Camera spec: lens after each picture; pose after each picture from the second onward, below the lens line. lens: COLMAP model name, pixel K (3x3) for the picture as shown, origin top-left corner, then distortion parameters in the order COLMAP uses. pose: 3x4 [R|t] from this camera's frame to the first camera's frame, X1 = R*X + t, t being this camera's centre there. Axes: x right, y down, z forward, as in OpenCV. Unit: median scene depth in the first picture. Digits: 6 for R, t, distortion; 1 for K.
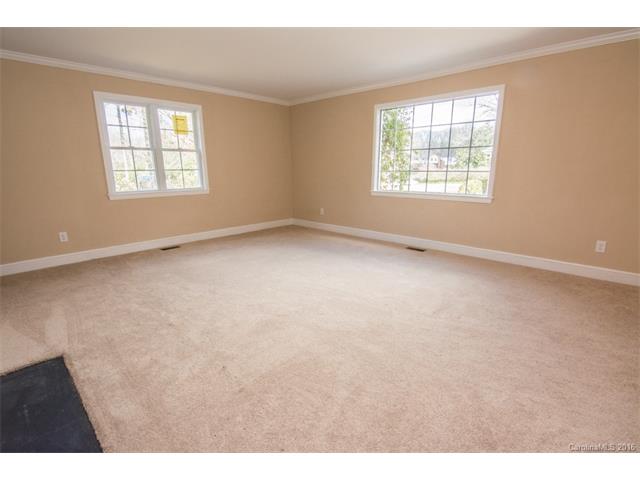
lens RADIAL K [[310.9, 0, 320.0], [0, 310.9, 240.0], [0, 0, 1]] dist [-0.002174, -0.012305]
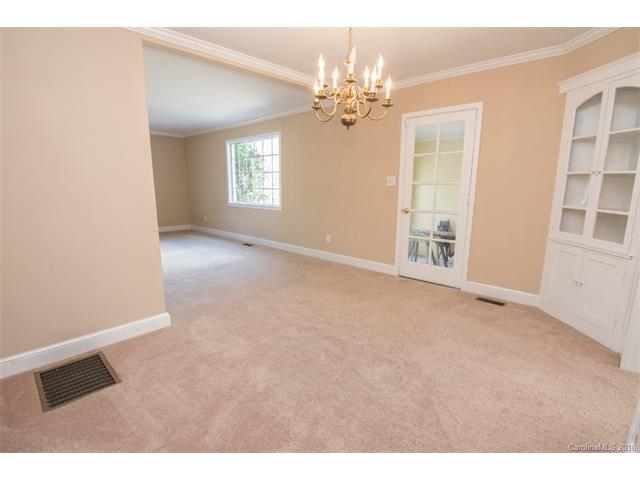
lens RADIAL K [[310.9, 0, 320.0], [0, 310.9, 240.0], [0, 0, 1]] dist [-0.002174, -0.012305]
pose [[0.999799, 0.012695, 0.015507, 0.585158], [-0.011813, 0.998377, -0.055709, 0.079453], [-0.016189, 0.055515, 0.998327, -0.366108]]
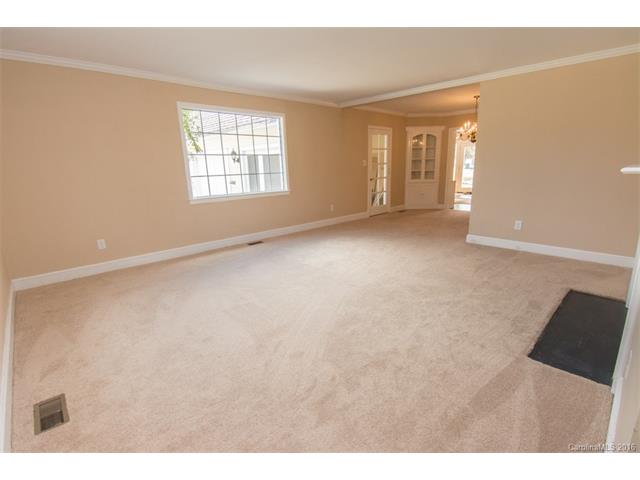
lens RADIAL K [[310.9, 0, 320.0], [0, 310.9, 240.0], [0, 0, 1]] dist [-0.002174, -0.012305]
pose [[0.049666, -0.219563, 0.974333, -0.755683], [0.261253, 0.944428, 0.199507, -0.140083], [-0.963992, 0.244639, 0.104267, 0.627102]]
